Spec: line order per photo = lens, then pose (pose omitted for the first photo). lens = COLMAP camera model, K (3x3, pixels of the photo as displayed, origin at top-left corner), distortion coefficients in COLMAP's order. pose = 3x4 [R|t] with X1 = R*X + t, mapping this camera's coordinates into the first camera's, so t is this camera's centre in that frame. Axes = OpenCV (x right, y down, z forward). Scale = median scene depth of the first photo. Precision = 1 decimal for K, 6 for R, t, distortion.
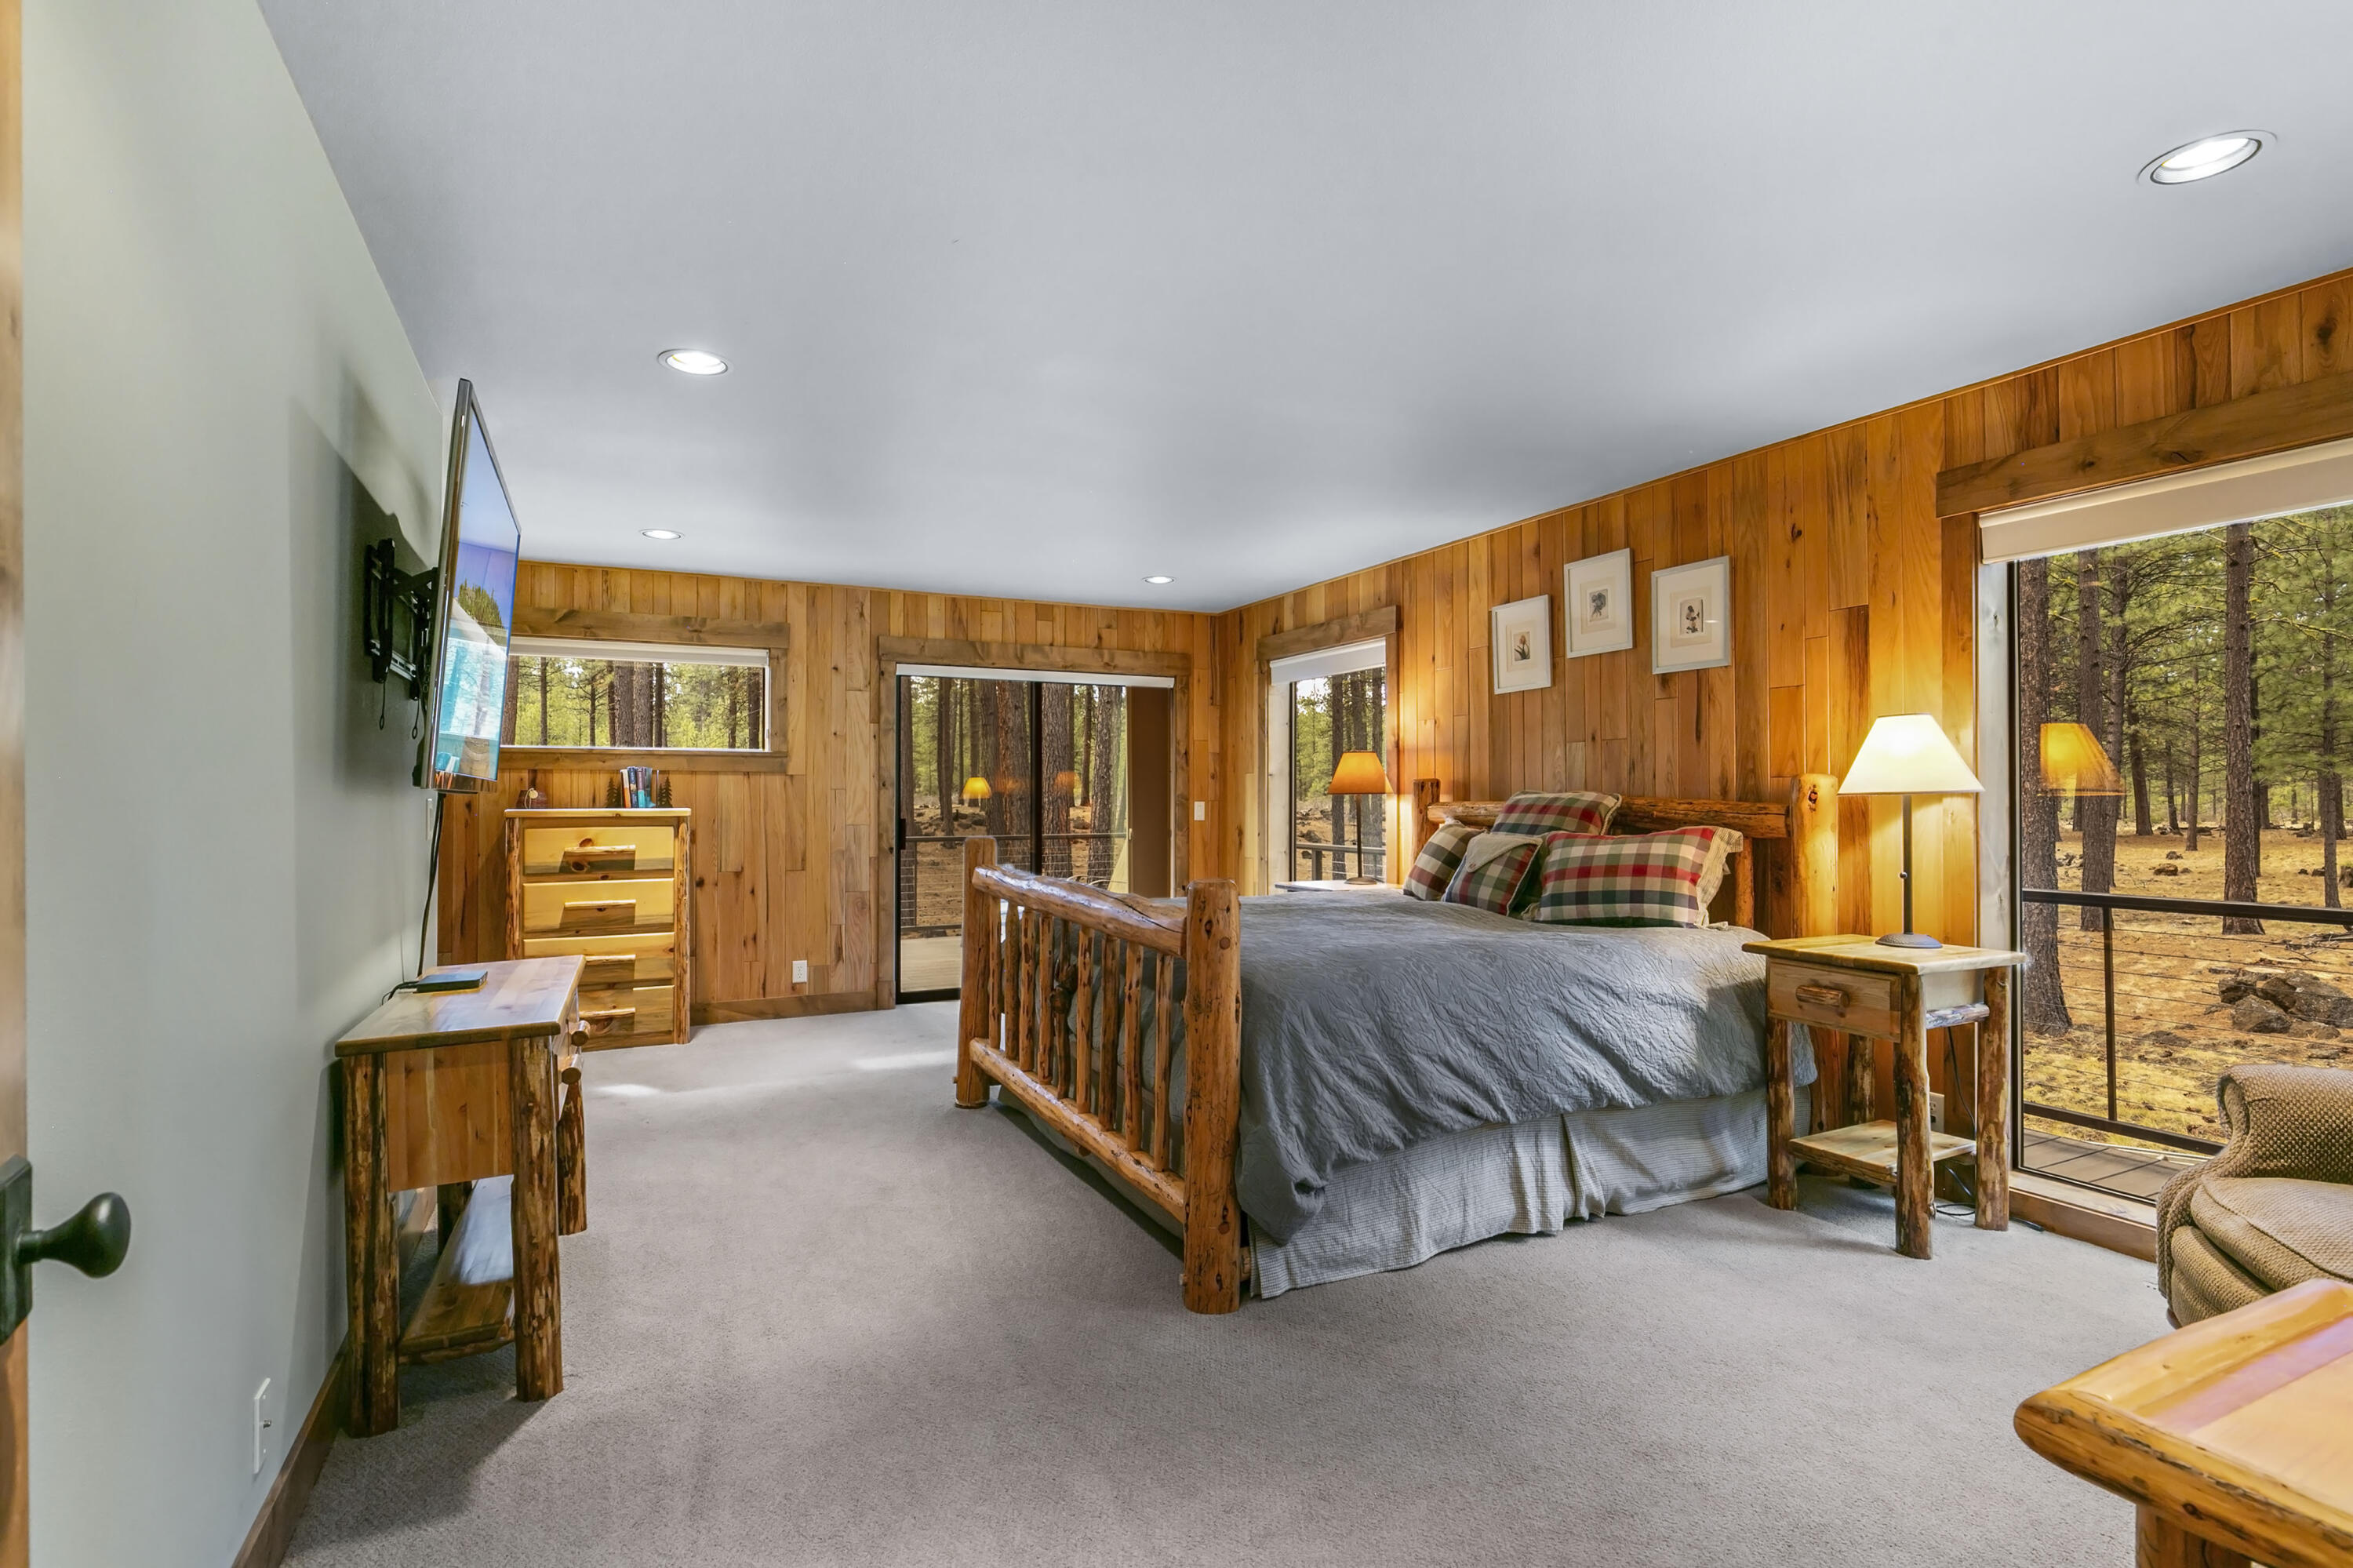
lens RADIAL K [[1171.4, 0, 1176.5], [0, 1171.4, 784.0], [0, 0, 1]] dist [-0.001523, -0.000583]
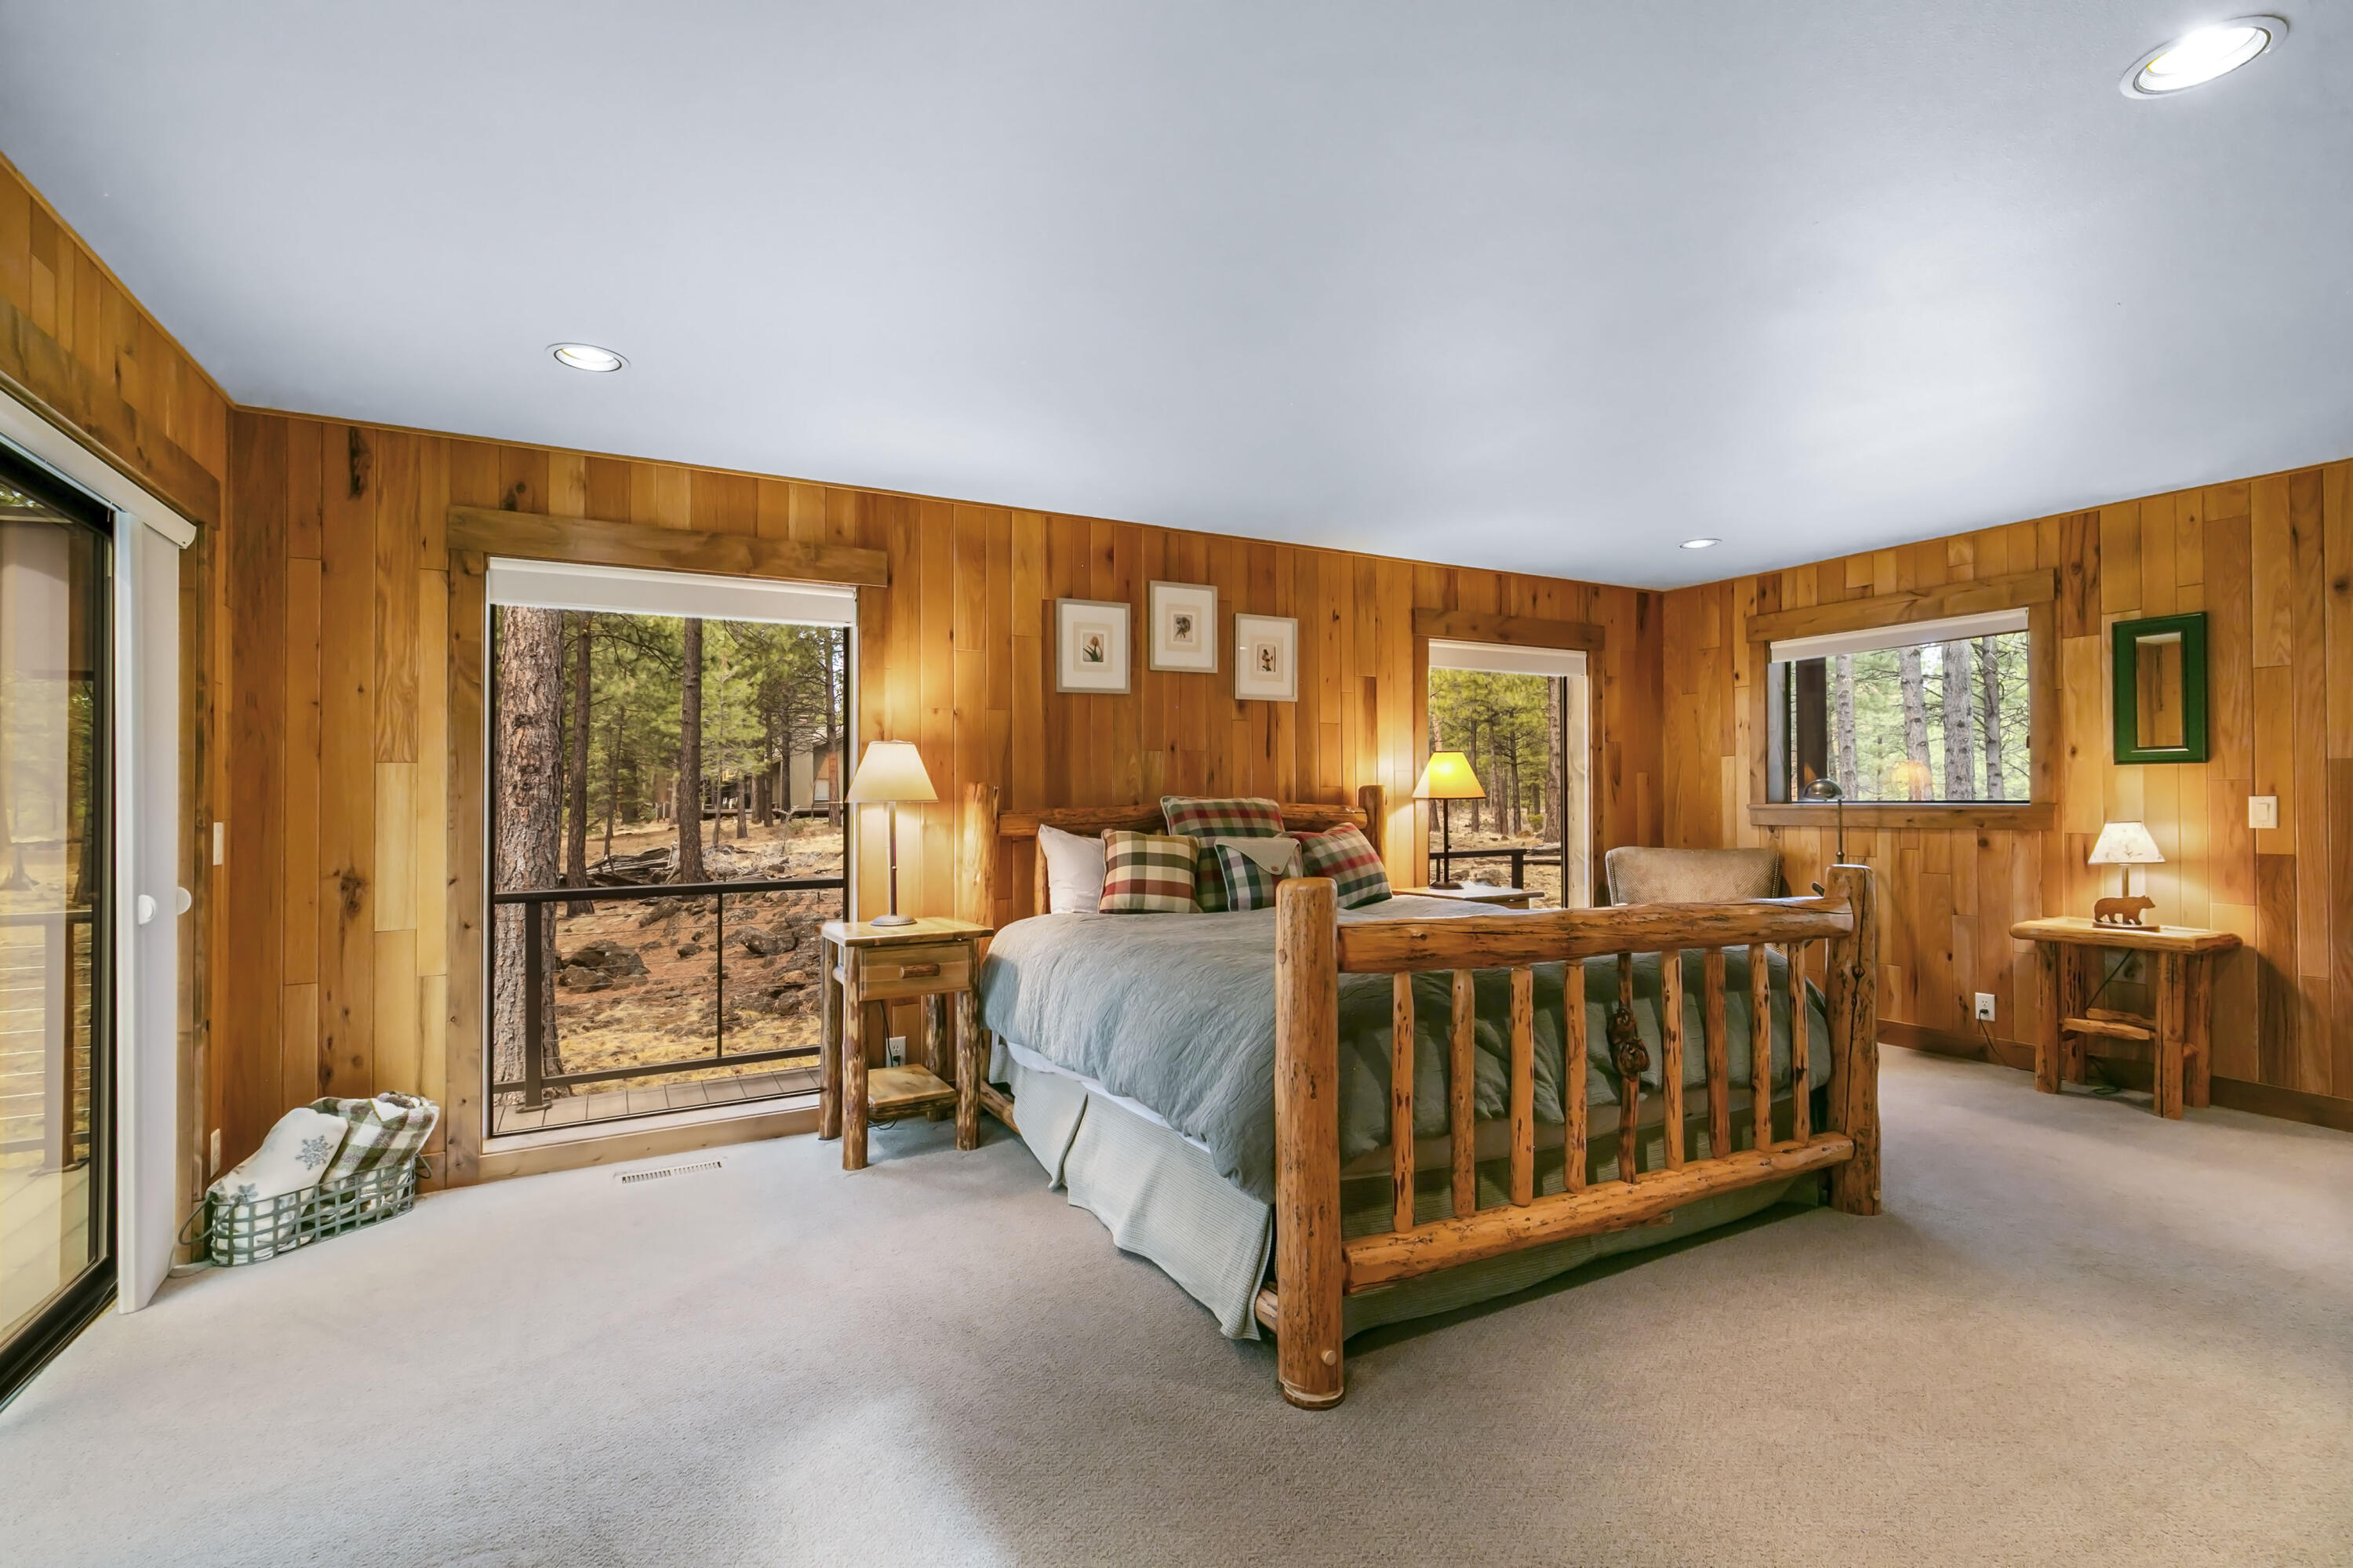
lens RADIAL K [[1070.5, 0, 1181.8], [0, 1070.5, 774.8], [0, 0, 1]] dist [0.001267, -0.000212]
pose [[-0.053698, 0.016220, 0.998425, -0.659446], [-0.007987, 0.999829, -0.016673, 0.001590], [-0.998525, -0.008870, -0.053559, 1.088481]]
